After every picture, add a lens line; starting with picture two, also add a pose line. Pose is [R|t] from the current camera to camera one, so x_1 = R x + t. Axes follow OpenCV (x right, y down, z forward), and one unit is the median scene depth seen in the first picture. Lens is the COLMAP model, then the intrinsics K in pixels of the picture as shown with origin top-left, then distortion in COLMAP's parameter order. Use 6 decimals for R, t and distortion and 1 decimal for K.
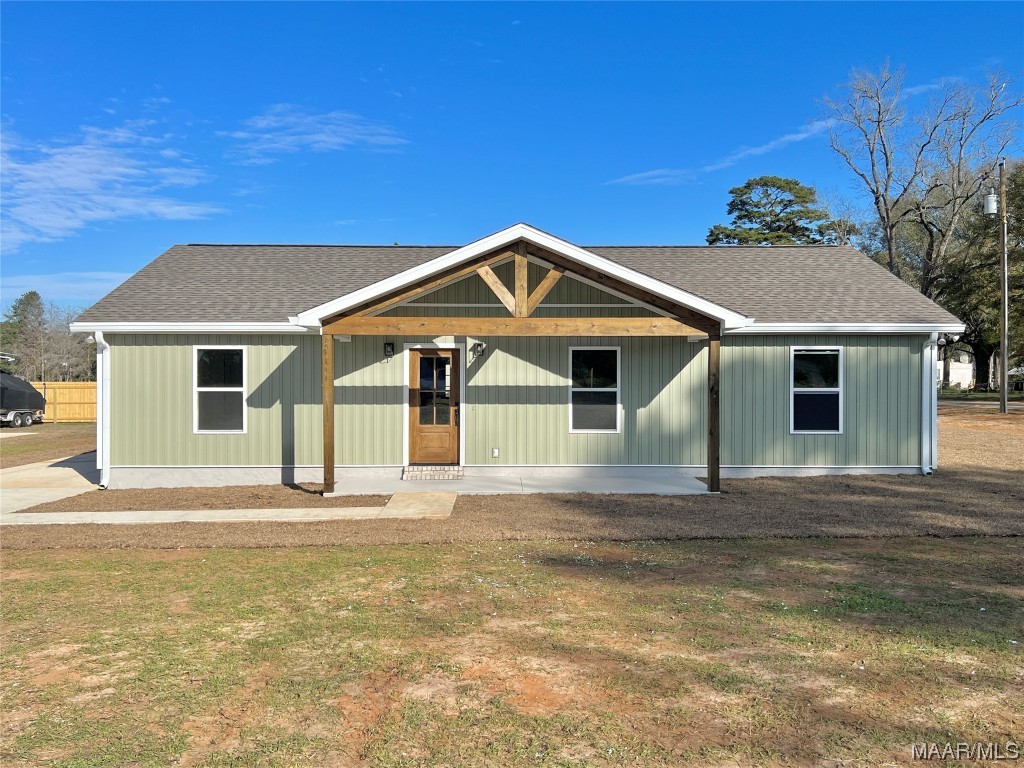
lens RADIAL K [[915.4, 0, 512.0], [0, 915.4, 379.2], [0, 0, 1]] dist [0.056114, -0.028062]
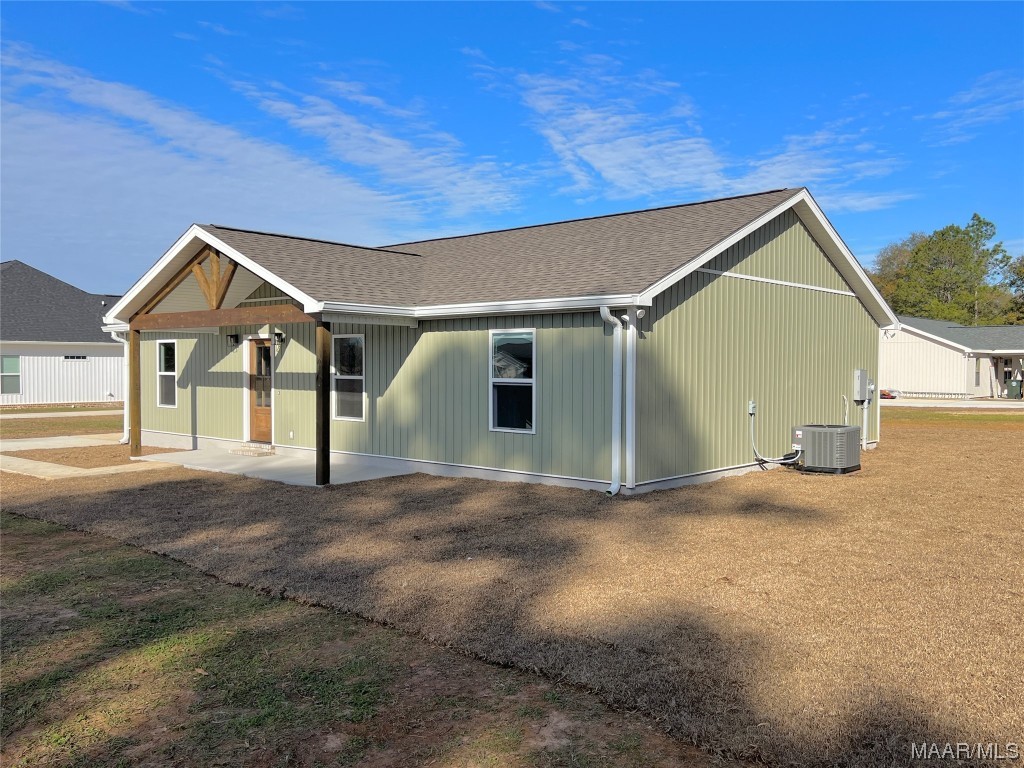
lens RADIAL K [[881.9, 0, 515.1], [0, 881.9, 384.7], [0, 0, 1]] dist [0.032105, -0.013026]
pose [[0.736019, 0.018282, -0.676714, 0.880368], [-0.004622, 0.999748, 0.021982, -0.002579], [0.676945, -0.013052, 0.735918, 0.408561]]
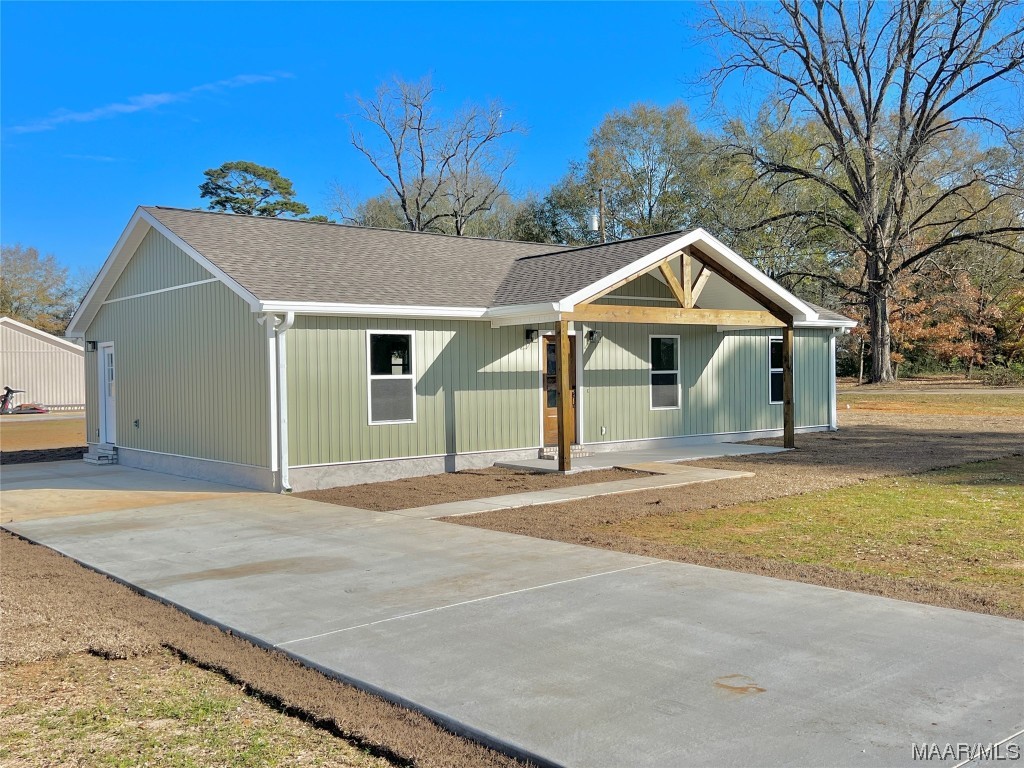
lens RADIAL K [[993.8, 0, 509.5], [0, 993.8, 390.0], [0, 0, 1]] dist [0.080094, 0.000000]
pose [[0.790693, -0.024465, 0.611724, -0.833576], [0.018138, 0.999699, 0.016537, 0.009738], [-0.611944, -0.001980, 0.790898, 0.123545]]
